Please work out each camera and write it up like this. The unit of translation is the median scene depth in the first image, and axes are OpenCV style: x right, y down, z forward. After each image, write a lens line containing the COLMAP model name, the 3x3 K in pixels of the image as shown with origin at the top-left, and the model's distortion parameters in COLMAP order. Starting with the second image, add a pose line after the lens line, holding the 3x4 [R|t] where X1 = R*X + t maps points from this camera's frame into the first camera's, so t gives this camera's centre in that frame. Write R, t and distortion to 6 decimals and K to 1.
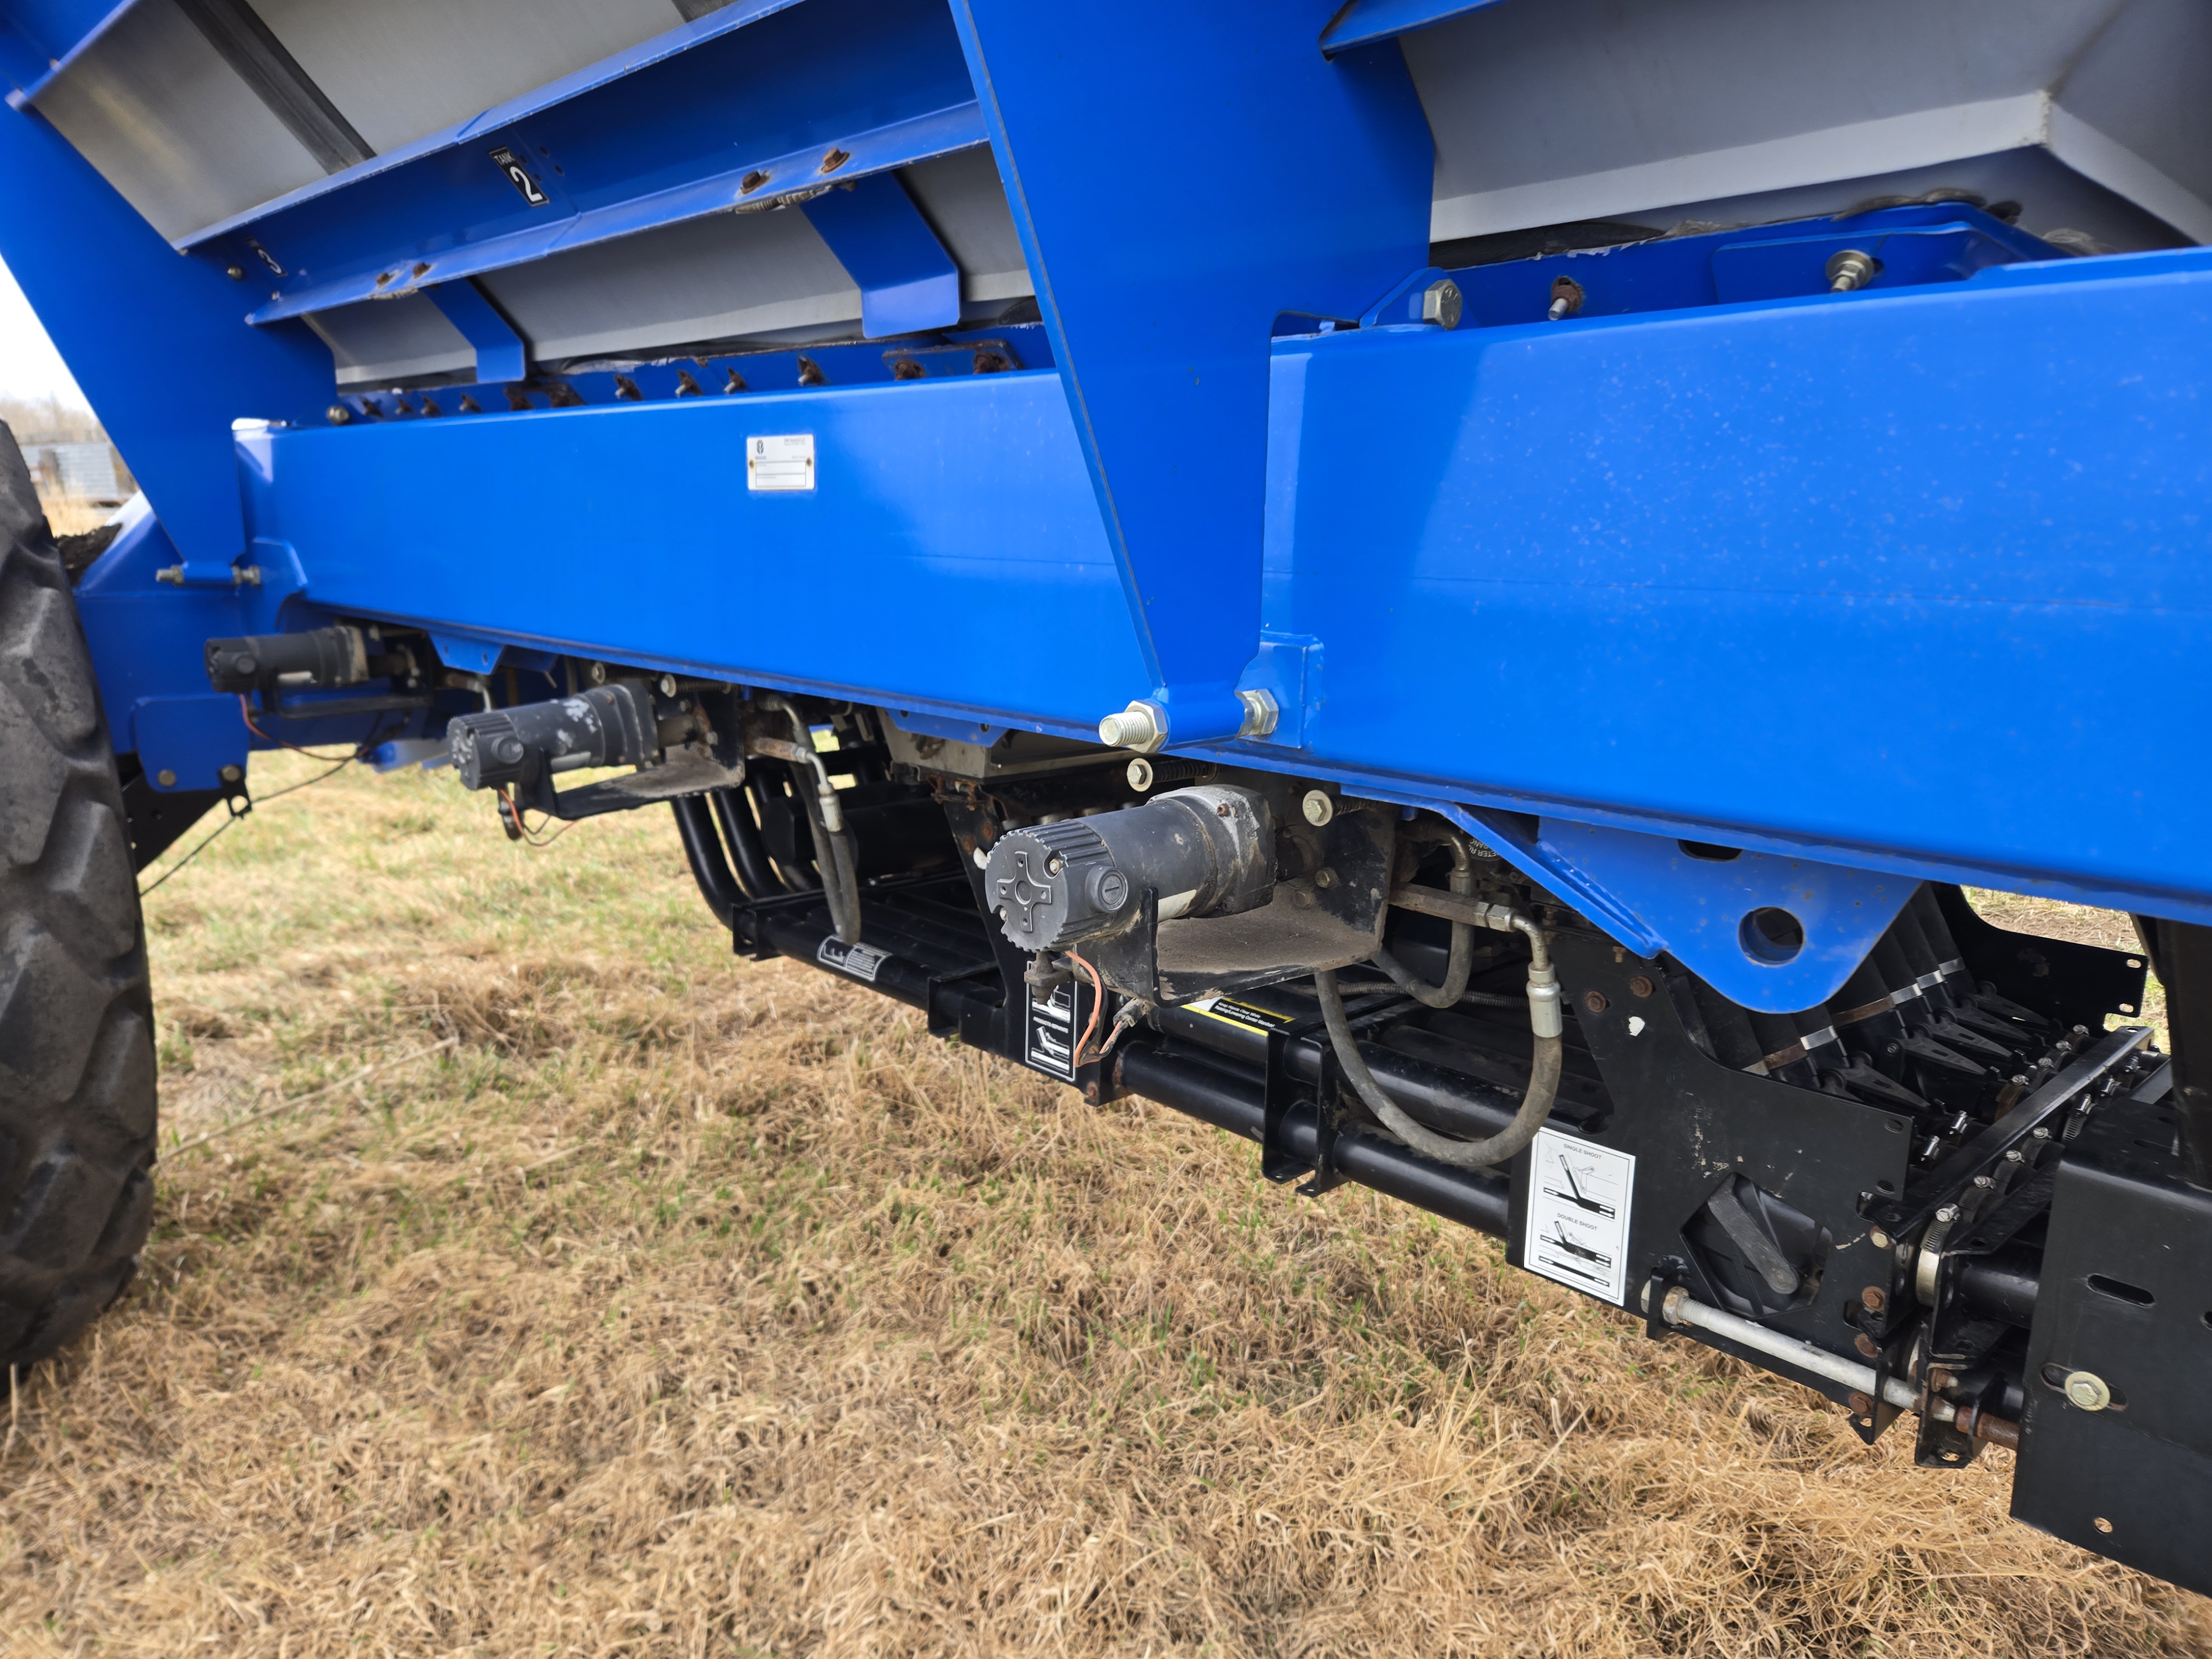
lens RADIAL K [[1476.1, 0, 1140.9], [0, 1476.1, 749.8], [0, 0, 1]] dist [0.097842, -0.083372]
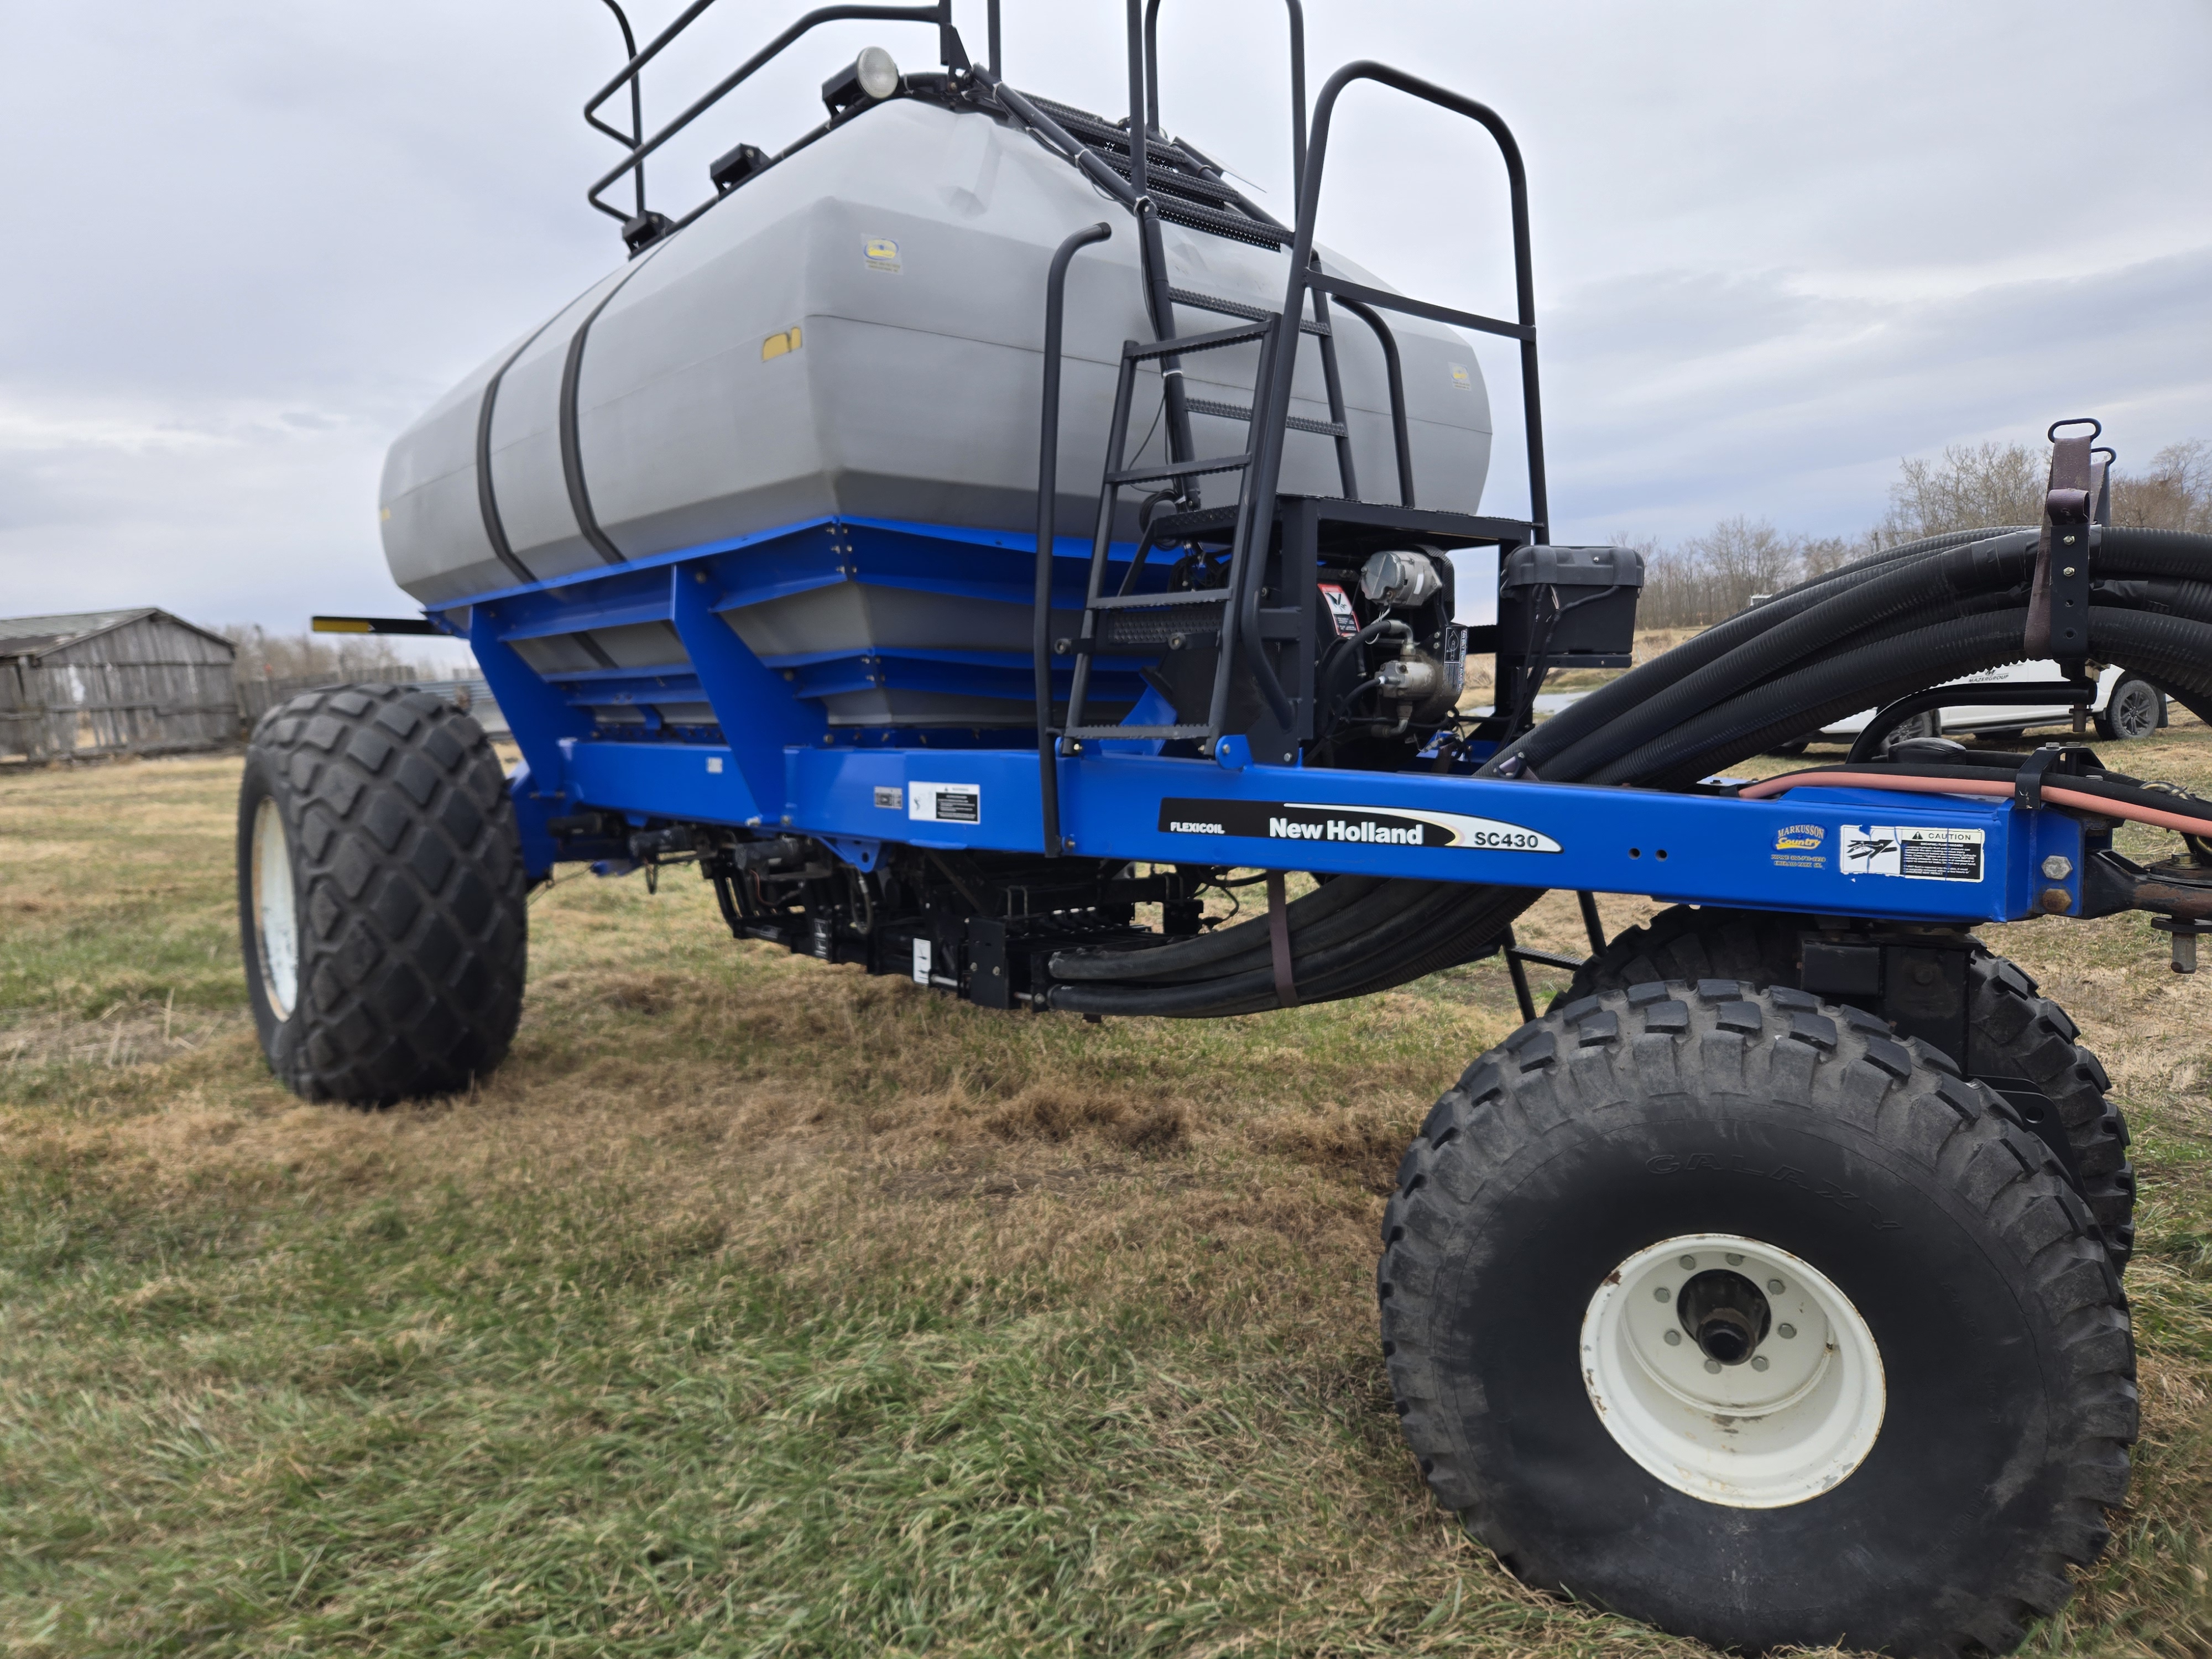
lens RADIAL K [[1476.1, 0, 1140.9], [0, 1476.1, 749.8], [0, 0, 1]] dist [0.097842, -0.083372]
pose [[0.994987, -0.019085, -0.098167, 0.725612], [0.006315, 0.991652, -0.128788, 0.161505], [0.099806, 0.127522, 0.986801, -1.586895]]
